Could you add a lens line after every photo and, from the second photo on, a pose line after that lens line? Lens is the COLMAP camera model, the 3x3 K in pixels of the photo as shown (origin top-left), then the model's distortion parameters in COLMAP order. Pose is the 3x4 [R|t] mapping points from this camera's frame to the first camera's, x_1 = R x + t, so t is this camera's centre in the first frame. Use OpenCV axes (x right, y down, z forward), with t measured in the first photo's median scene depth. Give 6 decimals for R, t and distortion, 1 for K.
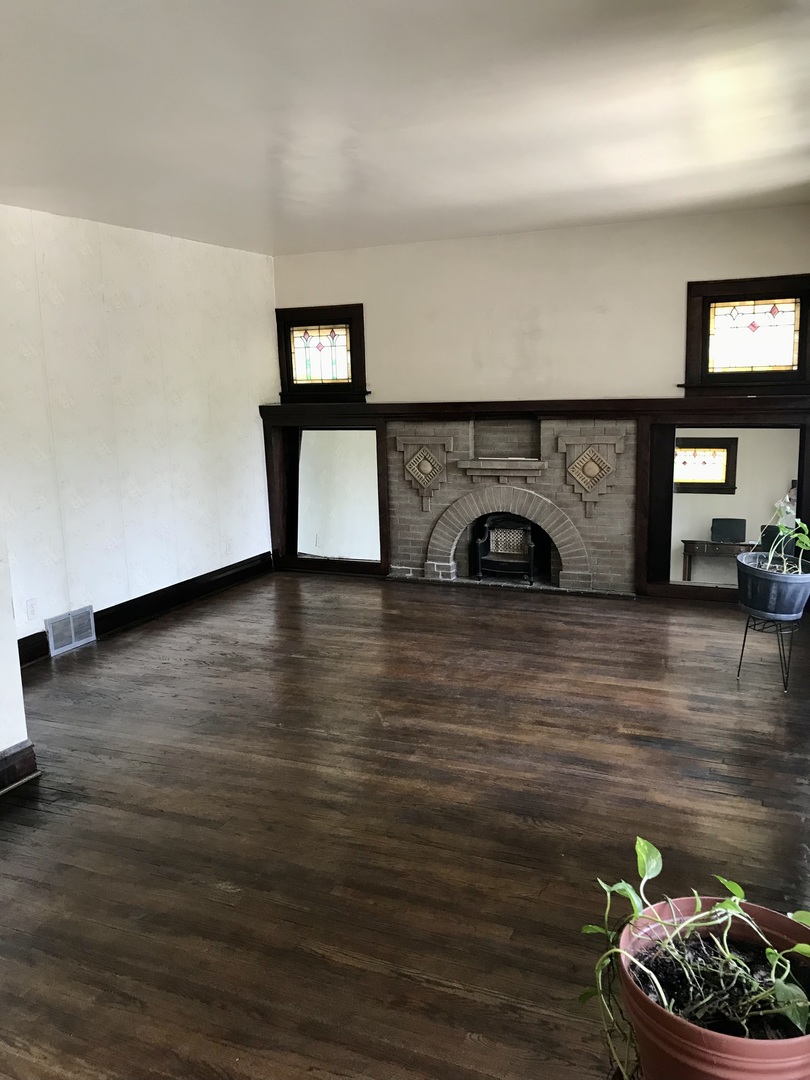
lens RADIAL K [[901.5, 0, 400.2], [0, 901.5, 541.5], [0, 0, 1]] dist [0.033864, -0.035150]
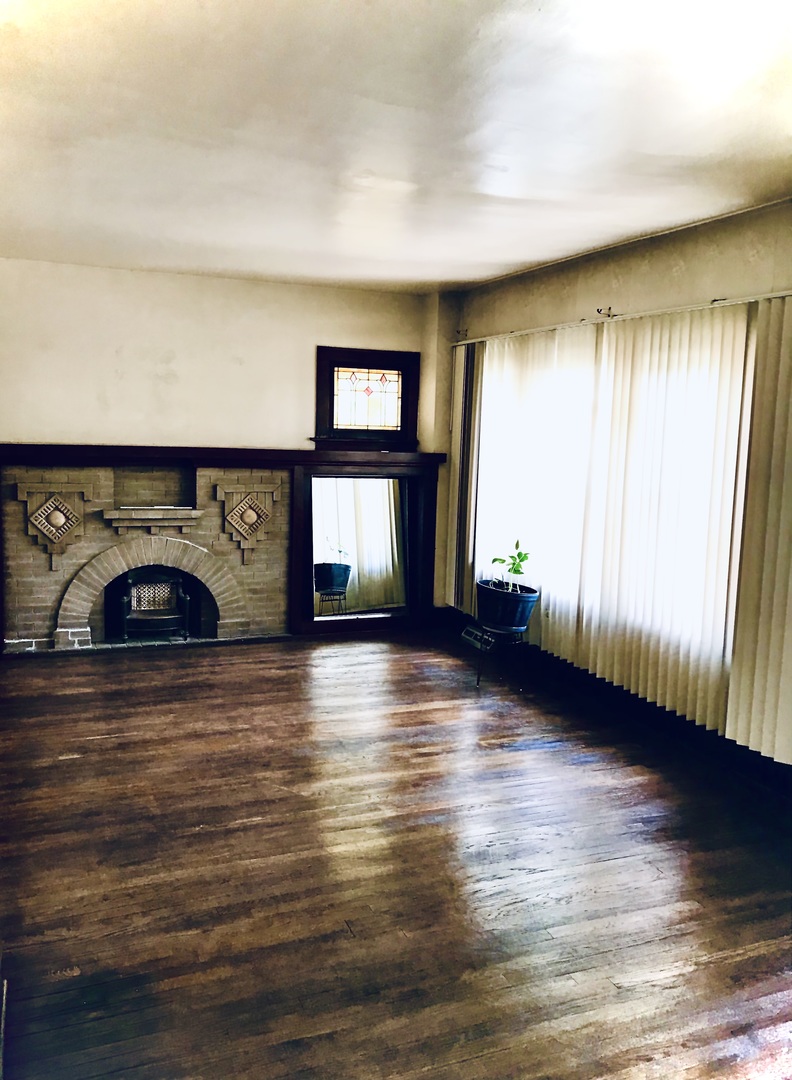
lens RADIAL K [[914.4, 0, 400.3], [0, 914.4, 536.4], [0, 0, 1]] dist [0.048899, -0.012281]
pose [[0.665959, -0.039265, 0.744955, -0.422926], [0.082664, 0.996348, -0.021383, -0.021163], [-0.741395, 0.075821, 0.666772, 0.183640]]
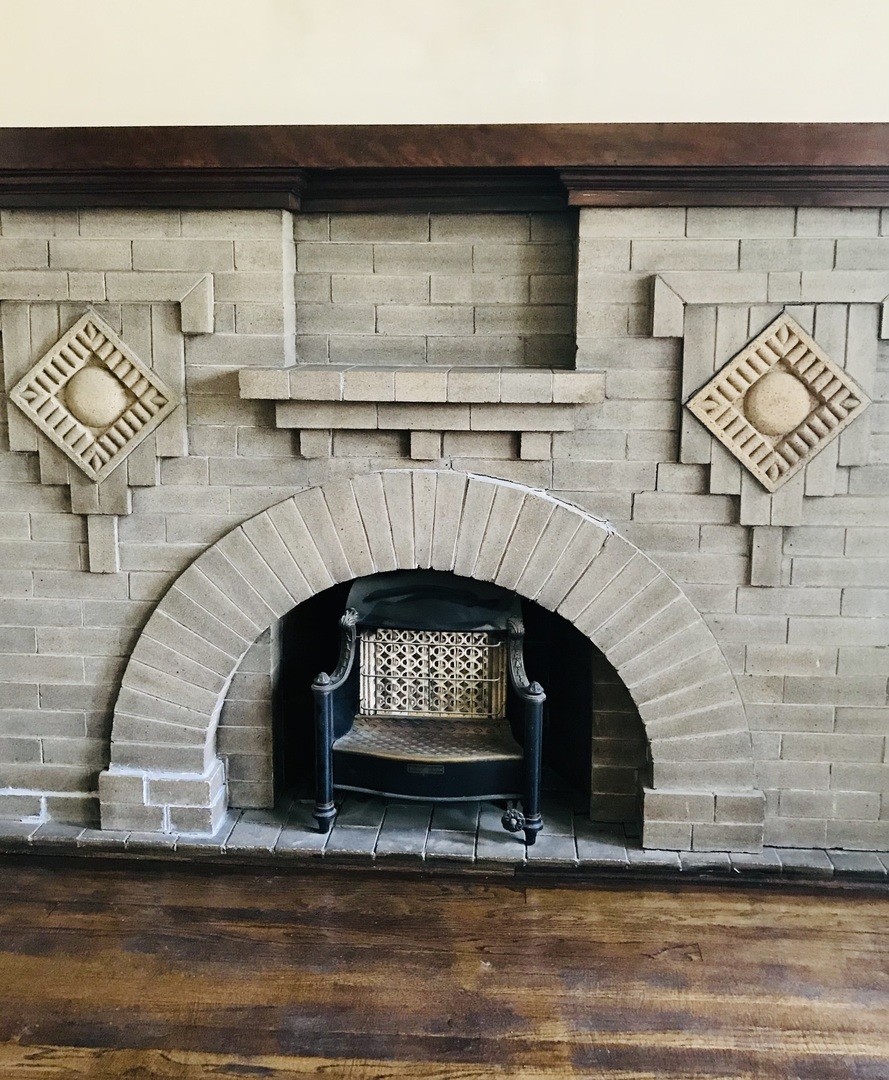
lens RADIAL K [[1122.1, 0, 466.0], [0, 1122.1, 515.1], [0, 0, 1]] dist [0.008328, 0.000000]
pose [[0.927242, -0.019799, 0.373938, 0.006175], [0.031207, 0.999213, -0.024476, -0.040803], [-0.373160, 0.034365, 0.927131, 0.704213]]
